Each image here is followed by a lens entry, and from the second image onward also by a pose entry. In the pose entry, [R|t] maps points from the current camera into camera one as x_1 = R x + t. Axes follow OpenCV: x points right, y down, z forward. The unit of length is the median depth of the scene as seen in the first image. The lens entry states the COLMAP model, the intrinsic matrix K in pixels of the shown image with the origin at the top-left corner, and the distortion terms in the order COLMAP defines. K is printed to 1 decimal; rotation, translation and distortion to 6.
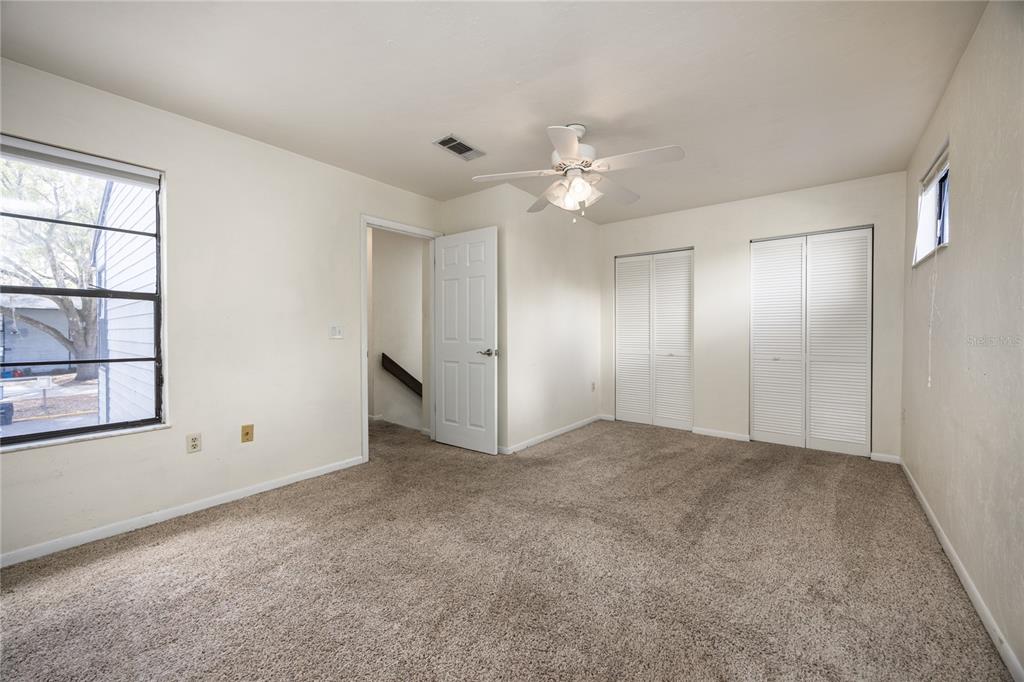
lens RADIAL K [[396.9, 0, 510.0], [0, 396.9, 334.7], [0, 0, 1]] dist [0.002966, -0.000039]
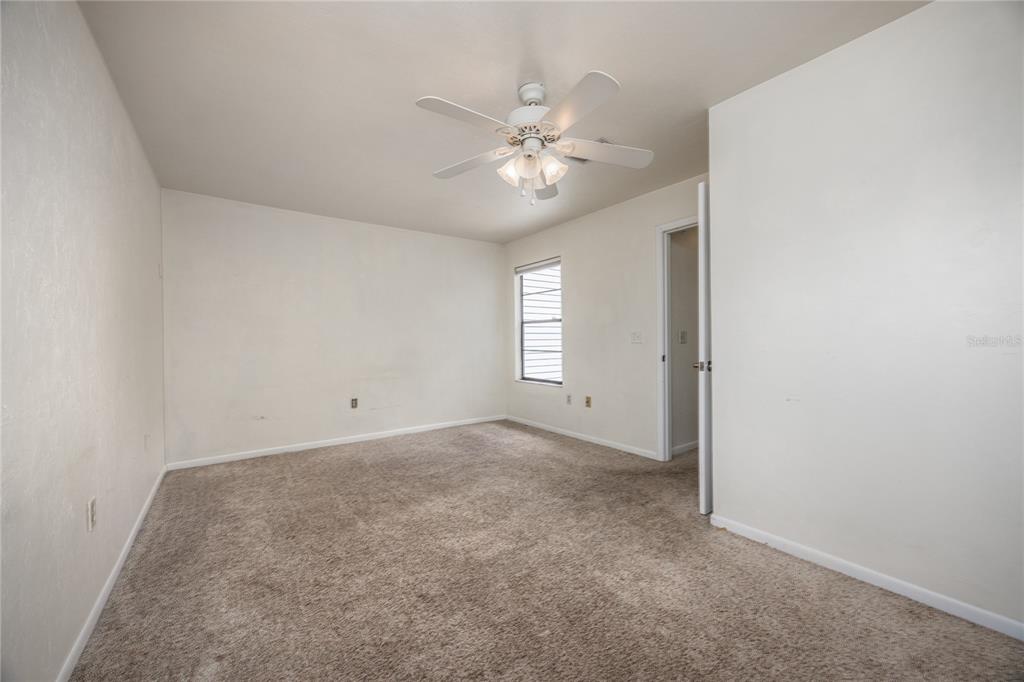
lens RADIAL K [[396.9, 0, 510.6], [0, 396.9, 341.2], [0, 0, 1]] dist [0.002966, -0.000039]
pose [[-0.279875, 0.010520, -0.959979, 0.912330], [0.008382, 0.999929, 0.008514, -0.006946], [0.960000, -0.005663, -0.279943, 1.123538]]
